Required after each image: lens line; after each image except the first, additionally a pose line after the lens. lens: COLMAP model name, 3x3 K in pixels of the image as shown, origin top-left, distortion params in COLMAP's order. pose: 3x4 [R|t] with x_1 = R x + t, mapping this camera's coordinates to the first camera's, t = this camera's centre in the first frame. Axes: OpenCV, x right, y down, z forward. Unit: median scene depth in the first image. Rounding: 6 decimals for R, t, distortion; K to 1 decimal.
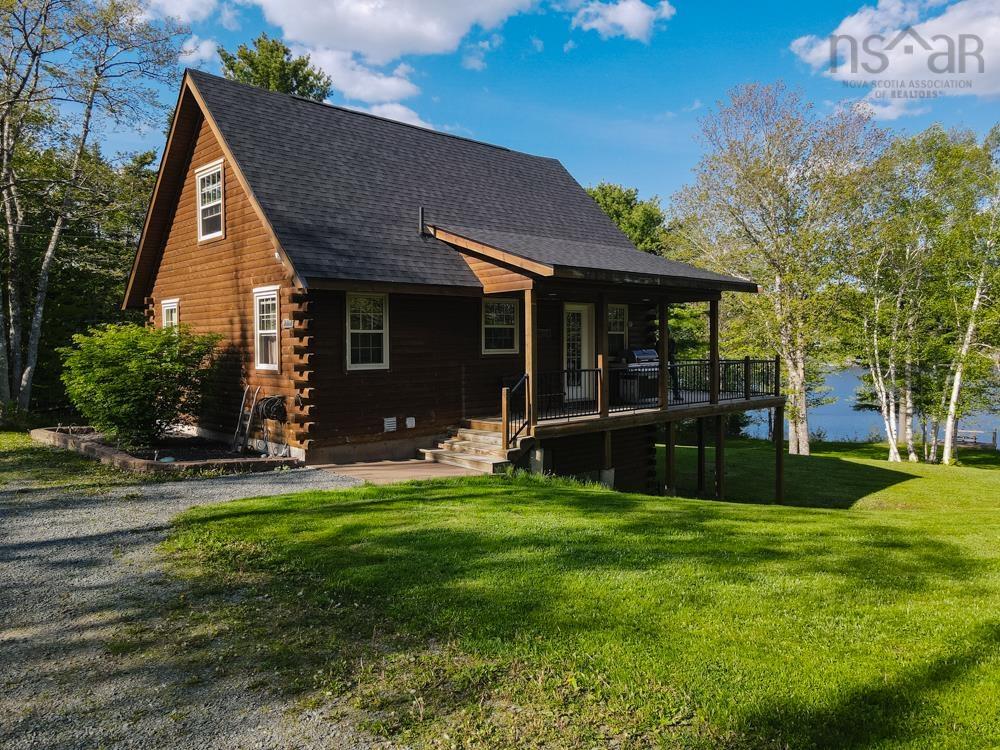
lens RADIAL K [[745.3, 0, 500.0], [0, 745.3, 375.0], [0, 0, 1]] dist [-0.003320, -0.000321]
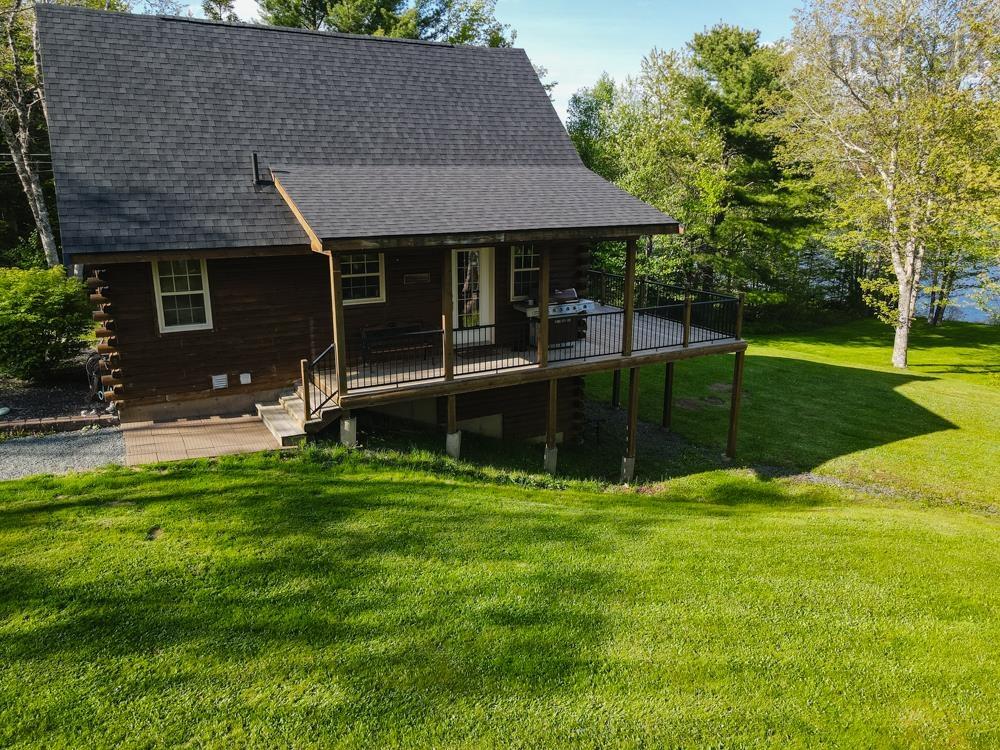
lens RADIAL K [[733.8, 0, 500.0], [0, 733.8, 375.0], [0, 0, 1]] dist [0.034591, -0.005828]
pose [[0.961688, 0.075529, -0.263537, 0.492972], [-0.014774, 0.974181, 0.225284, -0.177823], [0.273748, -0.212759, 0.937974, 0.158617]]
